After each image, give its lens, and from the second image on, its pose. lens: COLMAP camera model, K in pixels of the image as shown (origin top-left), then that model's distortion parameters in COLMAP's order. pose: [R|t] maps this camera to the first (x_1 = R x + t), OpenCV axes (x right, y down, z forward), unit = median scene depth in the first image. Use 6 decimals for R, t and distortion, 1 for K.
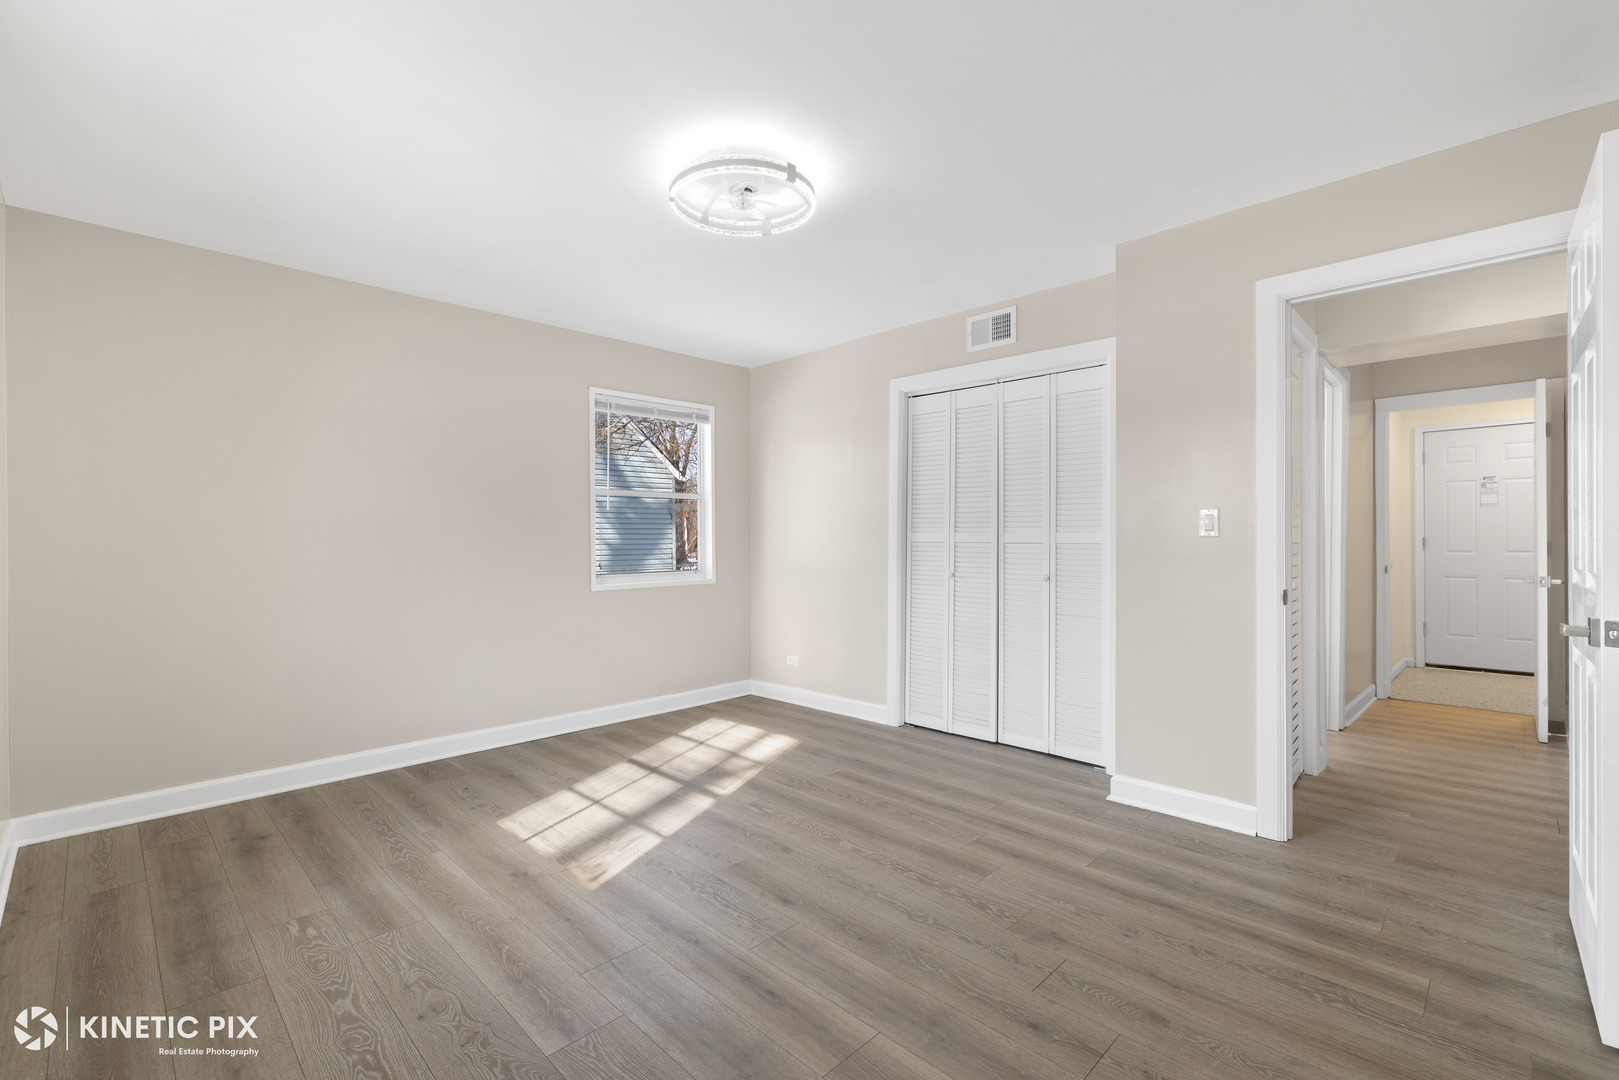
lens RADIAL K [[705.1, 0, 815.9], [0, 705.1, 544.0], [0, 0, 1]] dist [0.023039, 0.000470]
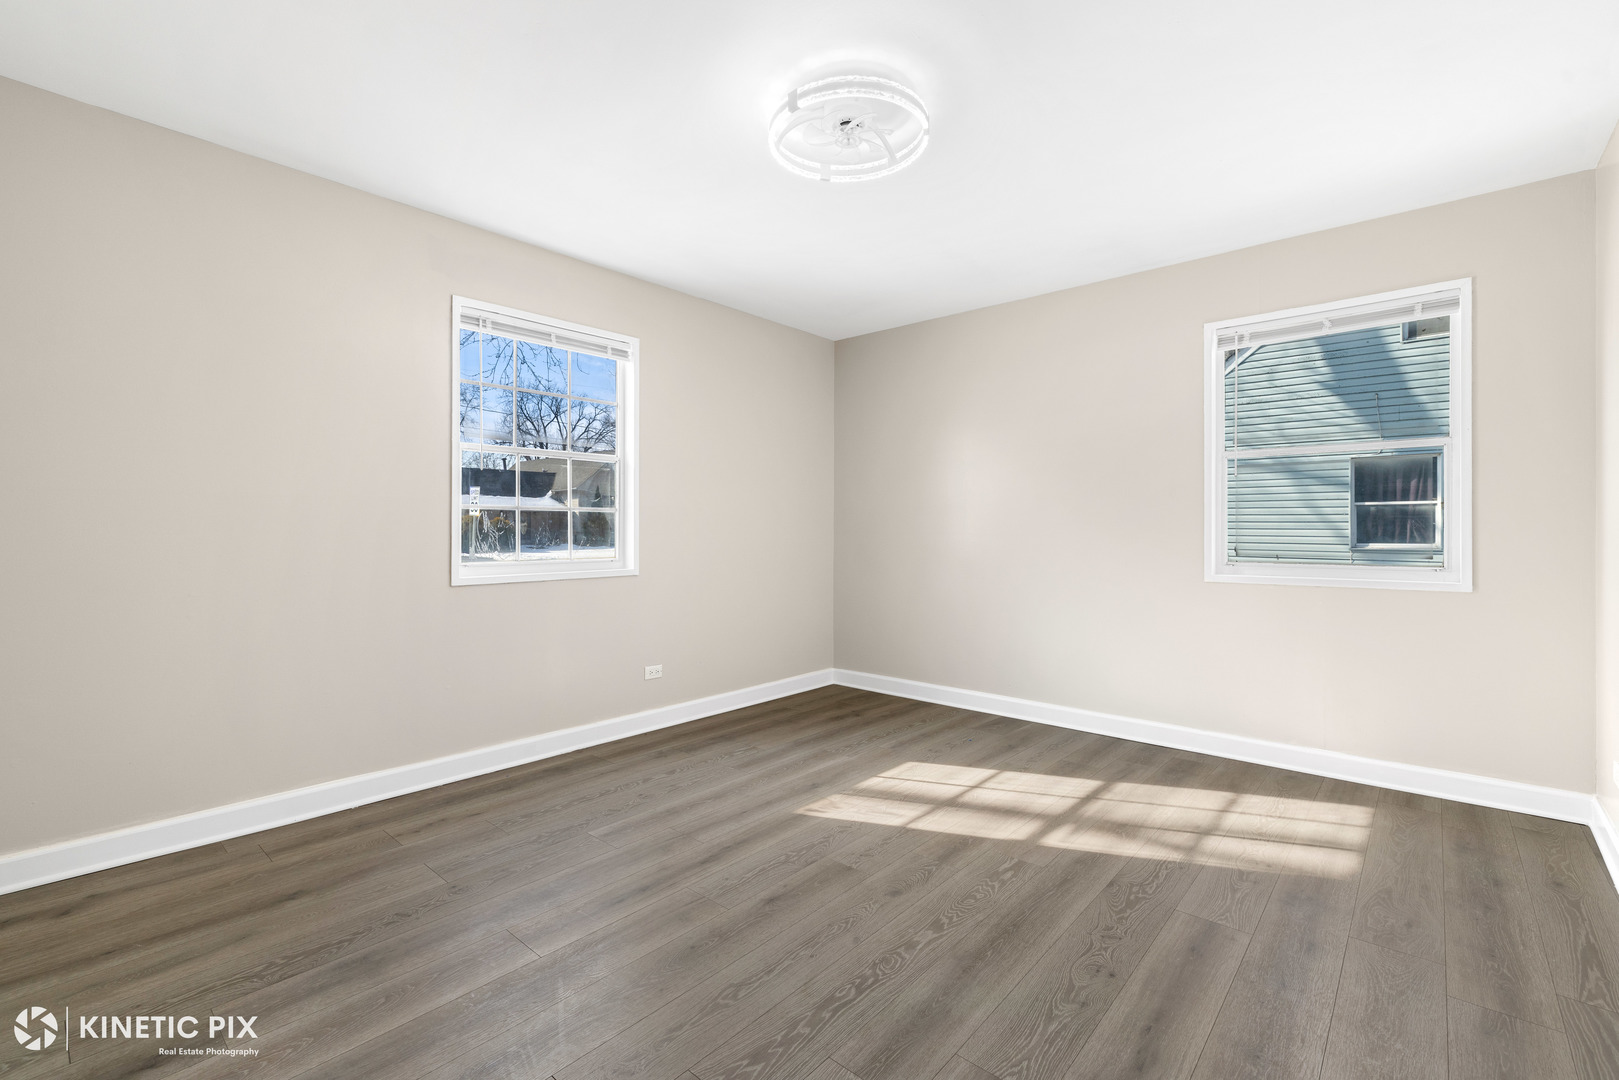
lens RADIAL K [[705.1, 0, 816.1], [0, 705.1, 529.6], [0, 0, 1]] dist [0.023039, 0.000470]
pose [[0.047677, -0.004935, -0.998851, 0.619762], [0.004844, 0.999977, -0.004709, 0.012905], [0.998851, -0.004614, 0.047700, 0.699792]]
